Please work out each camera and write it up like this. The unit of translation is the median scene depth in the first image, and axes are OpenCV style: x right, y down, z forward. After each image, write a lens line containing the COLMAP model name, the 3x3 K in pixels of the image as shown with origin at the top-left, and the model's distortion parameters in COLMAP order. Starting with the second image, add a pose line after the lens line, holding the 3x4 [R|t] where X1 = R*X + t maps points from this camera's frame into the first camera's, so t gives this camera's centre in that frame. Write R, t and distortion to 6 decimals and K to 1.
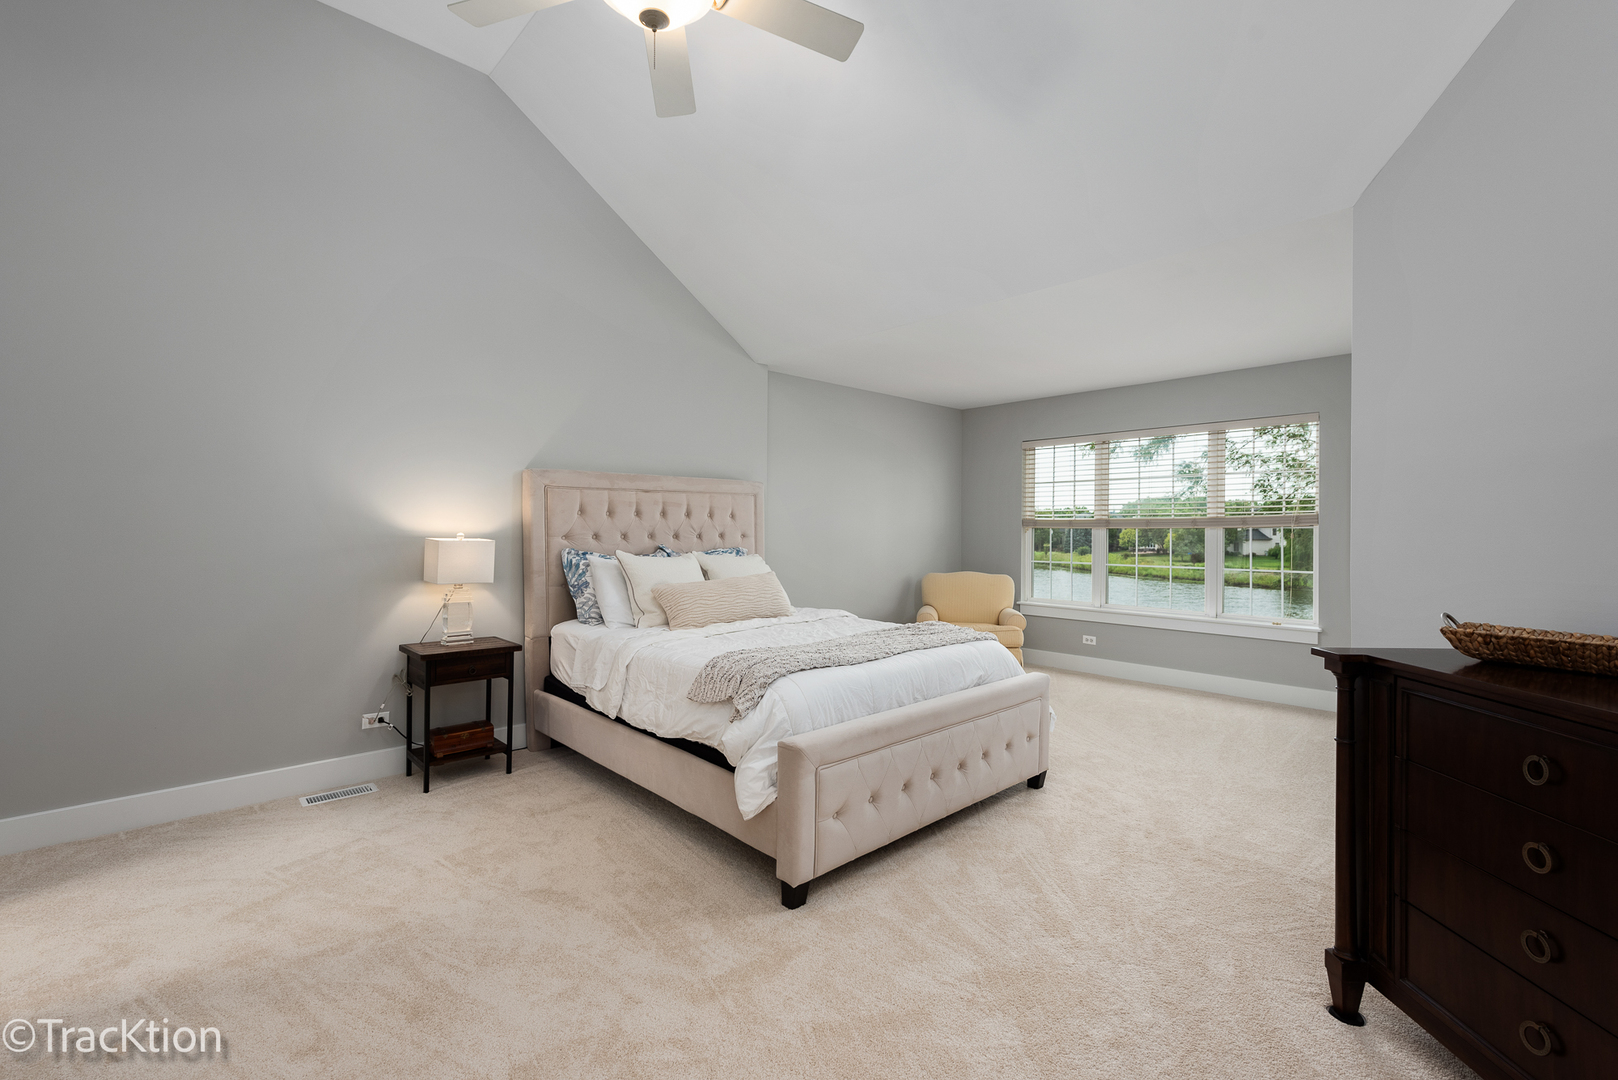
lens RADIAL K [[708.3, 0, 805.2], [0, 708.3, 532.6], [0, 0, 1]] dist [-0.000080, -0.000071]
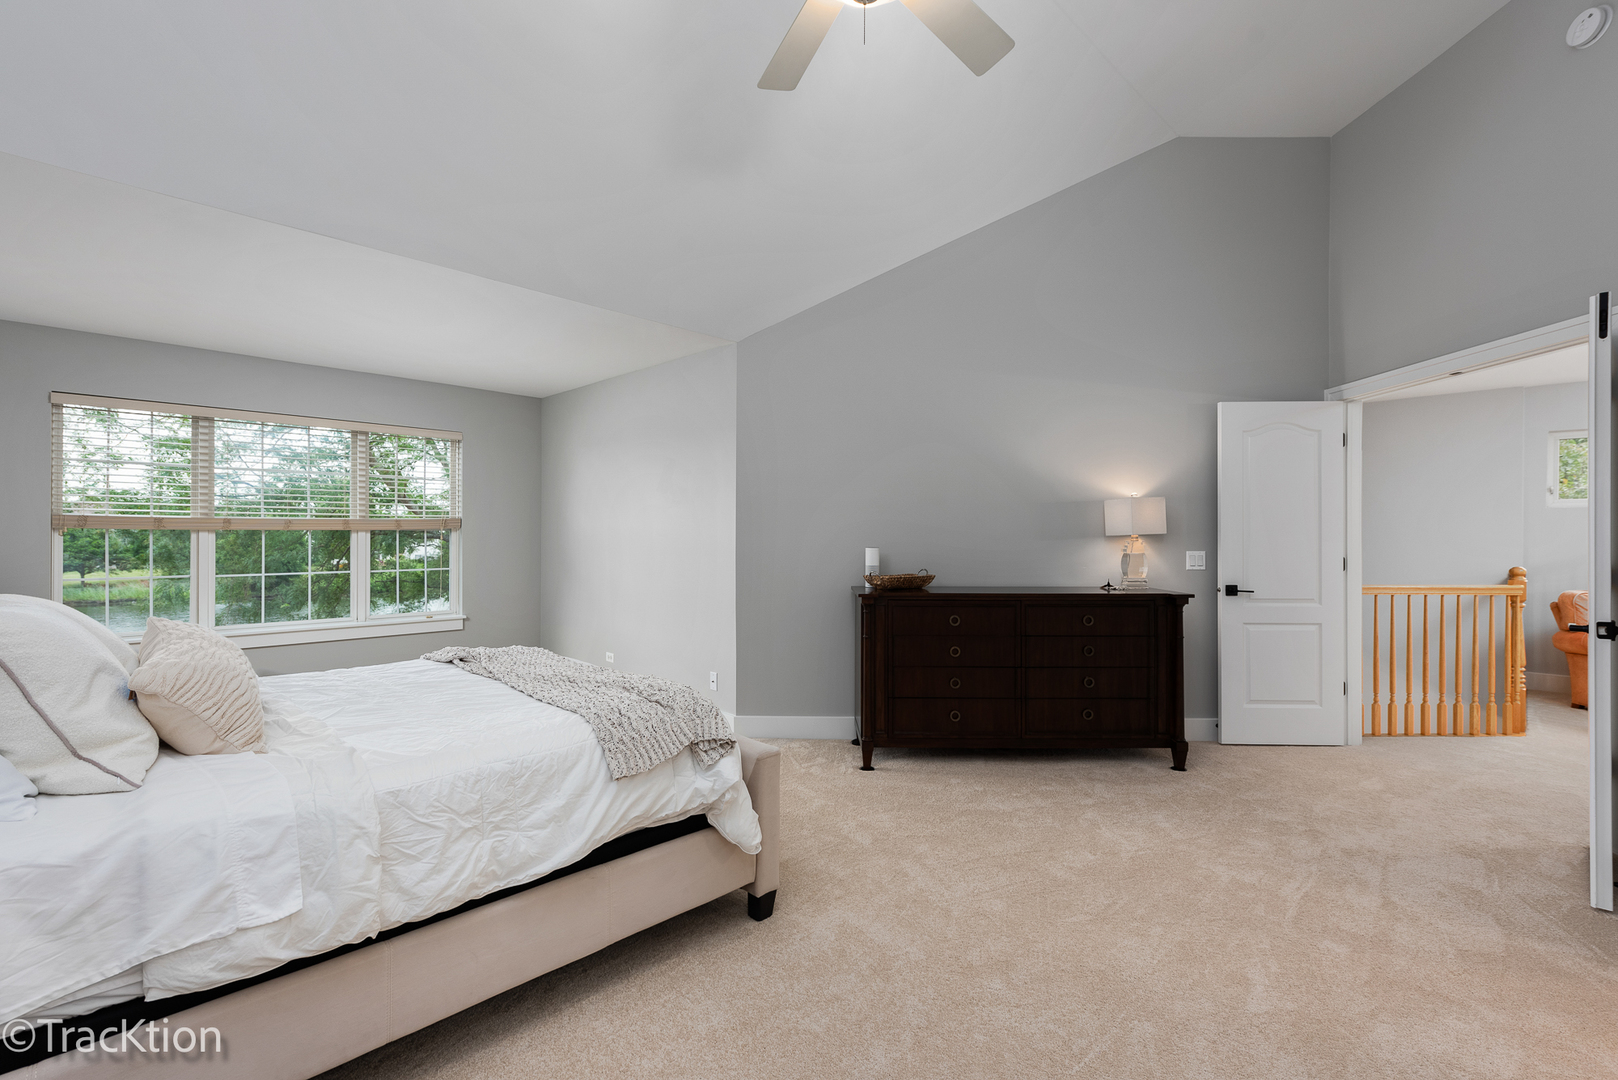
lens RADIAL K [[708.3, 0, 805.2], [0, 708.3, 532.6], [0, 0, 1]] dist [-0.000080, -0.000071]
pose [[-0.031987, 0.001102, 0.999488, -0.371046], [0.001135, 0.999999, -0.001066, -0.001192], [-0.999488, 0.001101, -0.031989, 0.364711]]
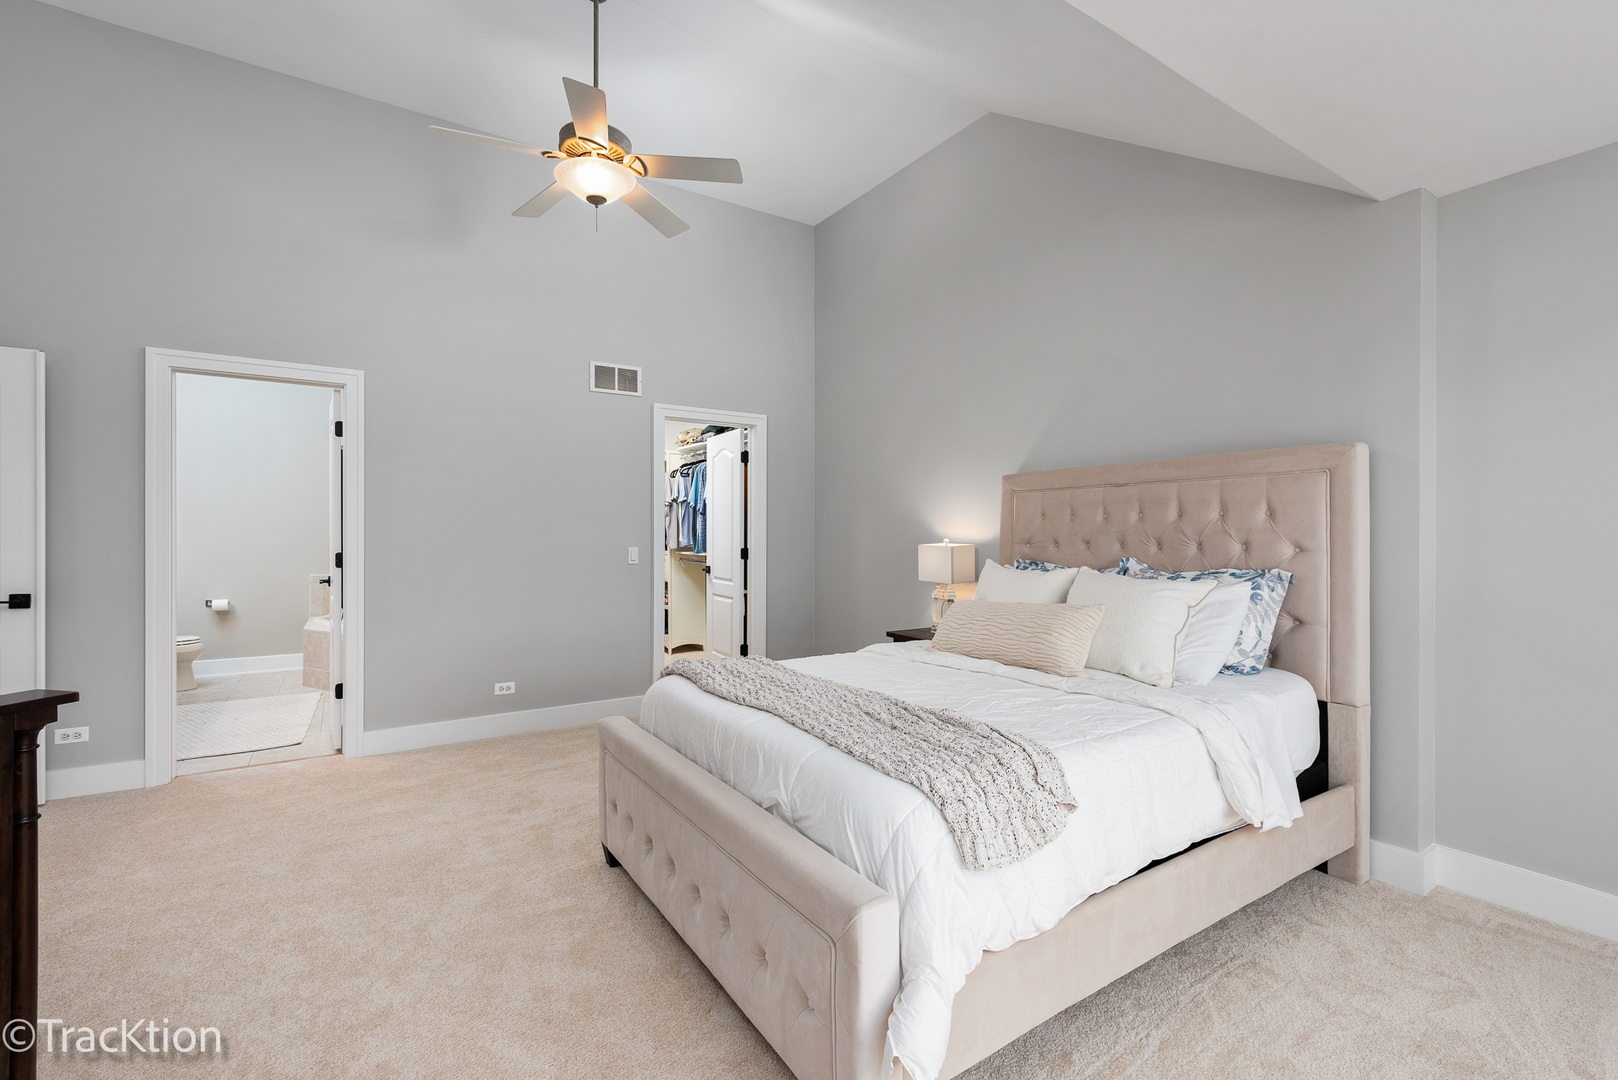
lens RADIAL K [[708.3, 0, 805.2], [0, 708.3, 532.6], [0, 0, 1]] dist [-0.000080, -0.000071]
pose [[-0.163028, -0.000077, -0.986621, 0.404223], [-0.003629, 0.999993, 0.000522, -0.005390], [0.986615, 0.003666, -0.163027, 0.562704]]
